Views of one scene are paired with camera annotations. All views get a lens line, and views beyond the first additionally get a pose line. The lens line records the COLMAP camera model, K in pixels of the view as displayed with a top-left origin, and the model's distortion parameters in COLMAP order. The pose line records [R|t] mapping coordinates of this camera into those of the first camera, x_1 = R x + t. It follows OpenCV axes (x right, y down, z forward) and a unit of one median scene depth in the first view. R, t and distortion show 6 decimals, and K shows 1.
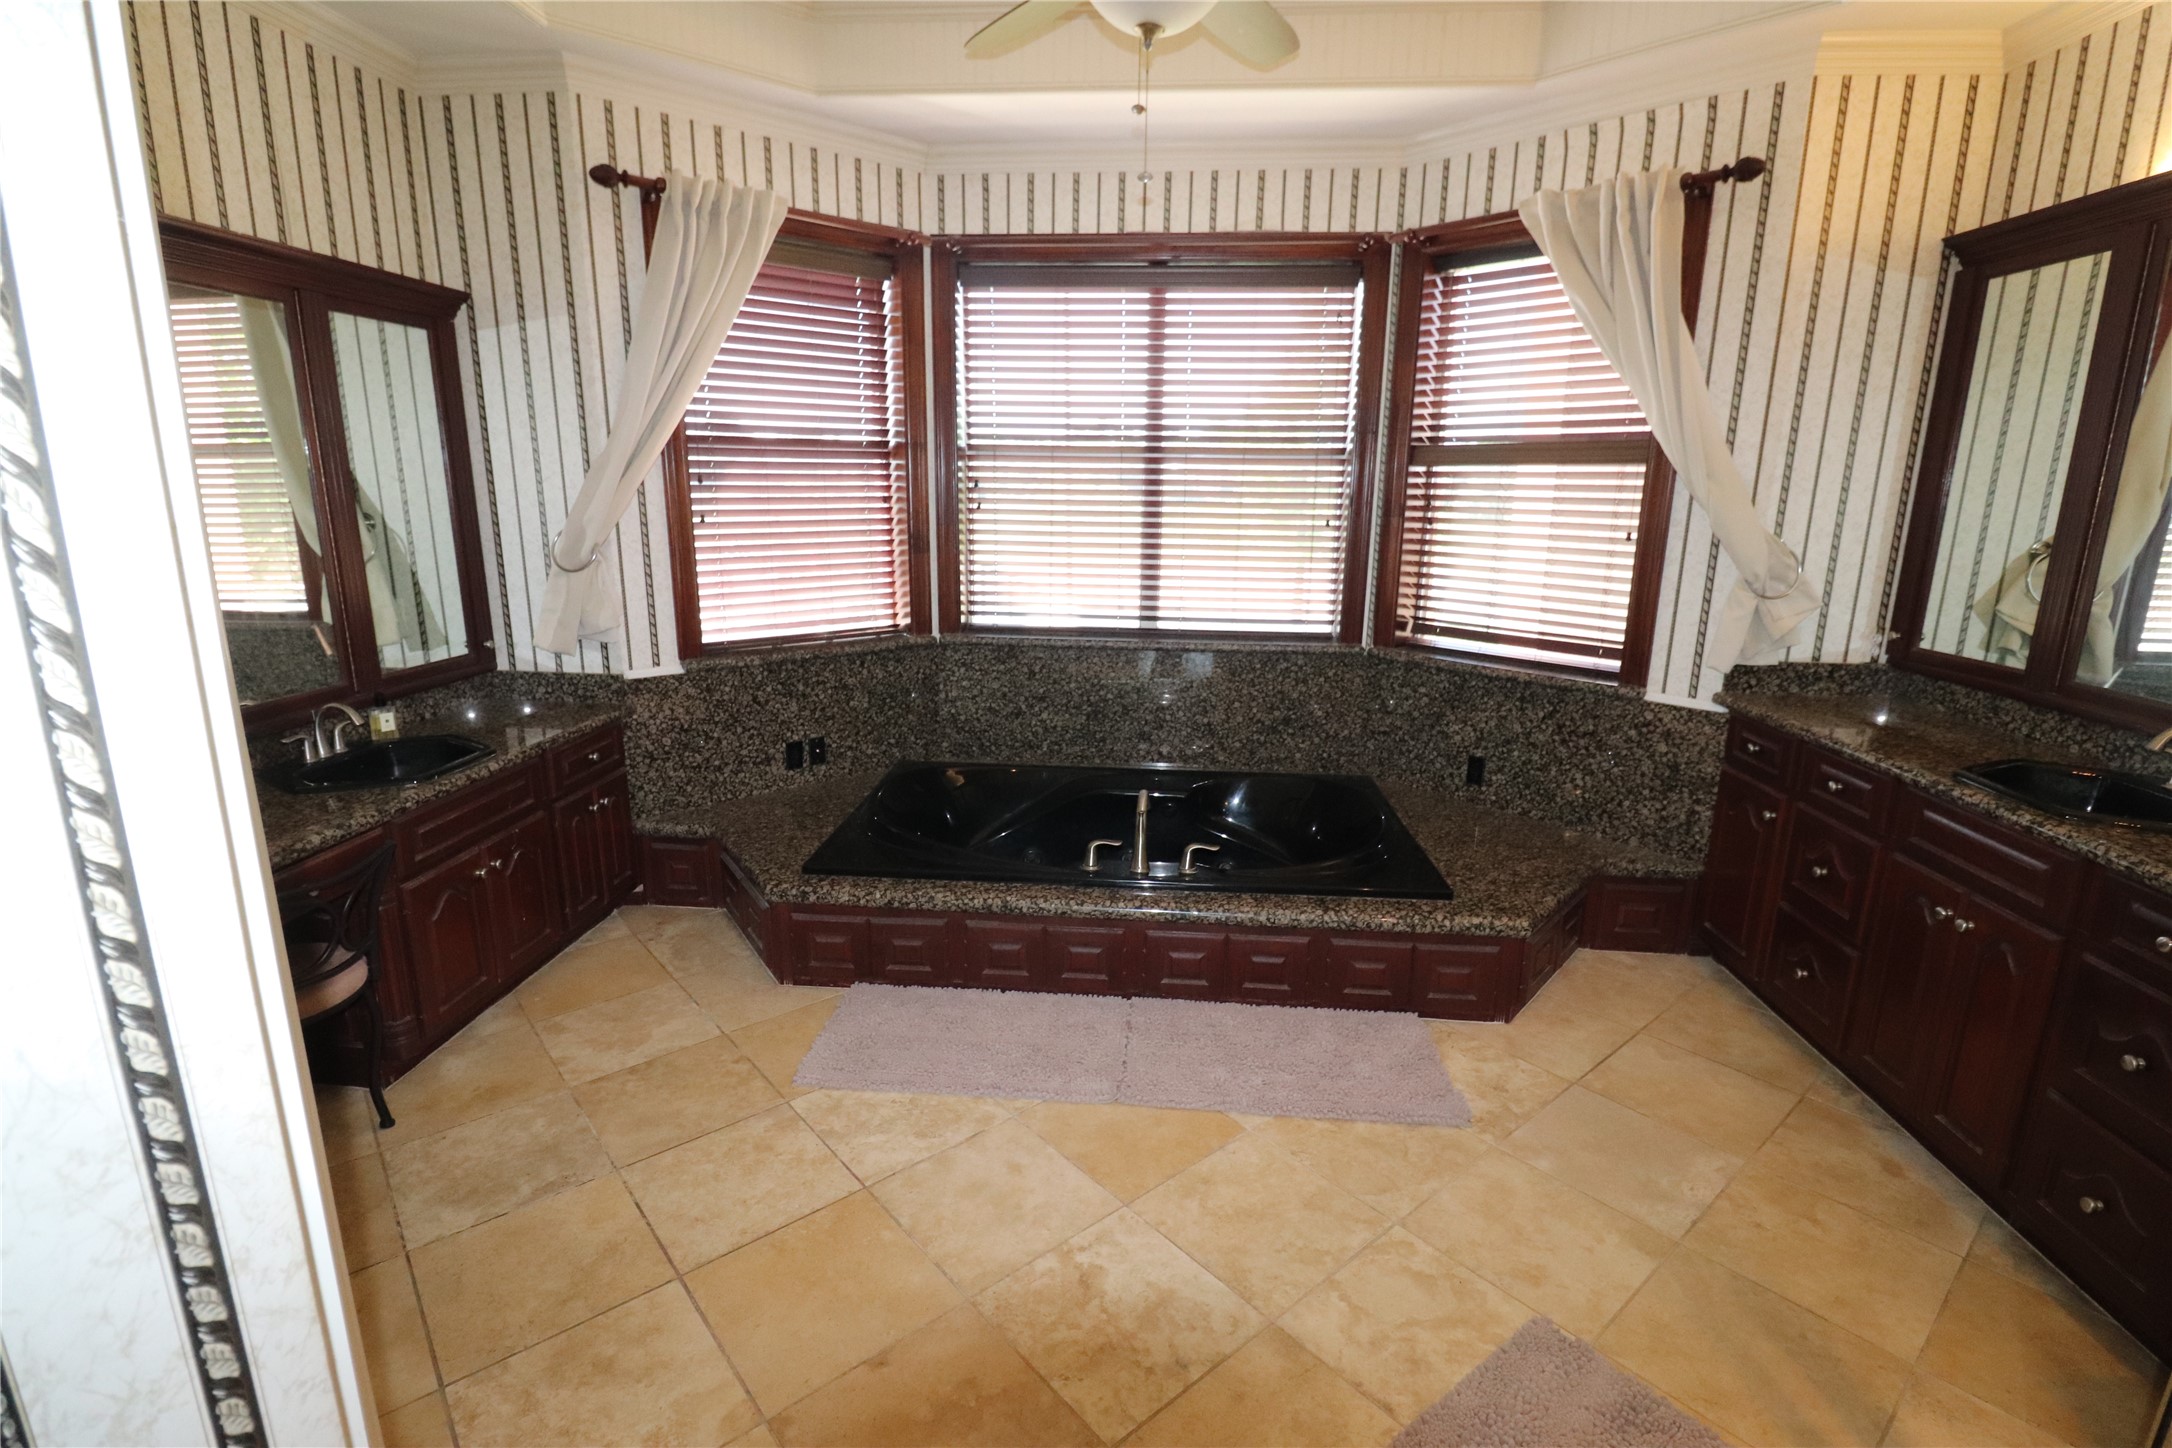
lens RADIAL K [[1010.3, 0, 1079.5], [0, 1010.3, 721.8], [0, 0, 1]] dist [0.002349, -0.014502]
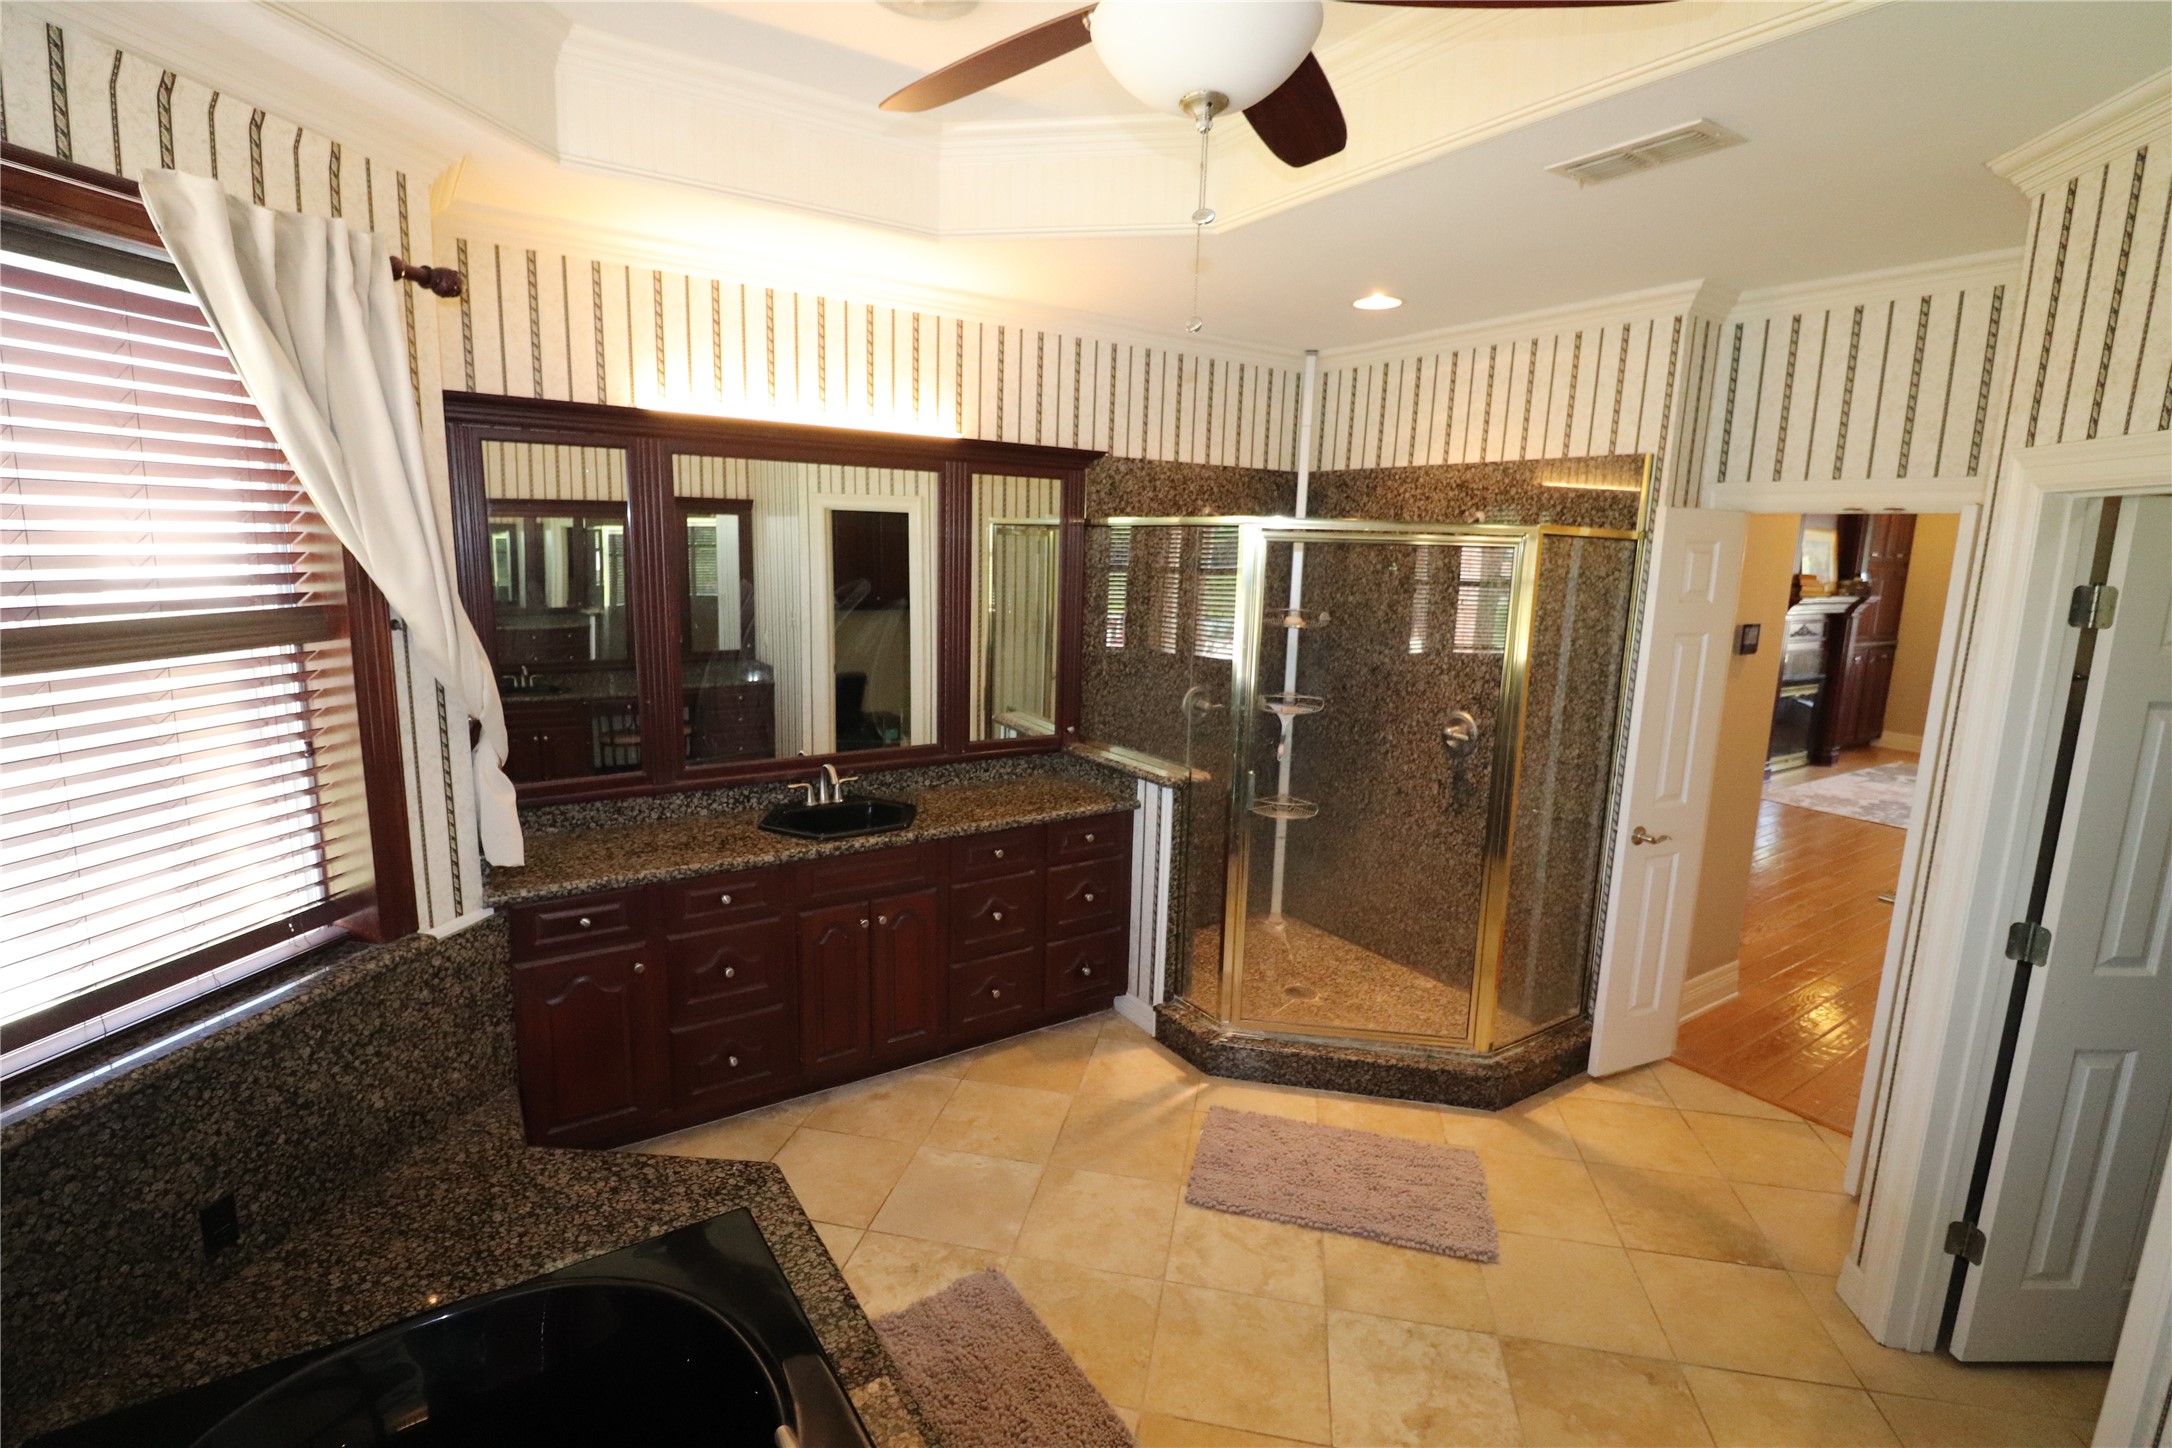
lens RADIAL K [[1010.3, 0, 1079.5], [0, 1010.3, 721.8], [0, 0, 1]] dist [0.002349, -0.014502]
pose [[-0.647218, -0.152001, 0.746997, -0.286429], [0.147307, 0.936511, 0.318195, -0.344663], [-0.747937, 0.315979, -0.583736, 1.026042]]
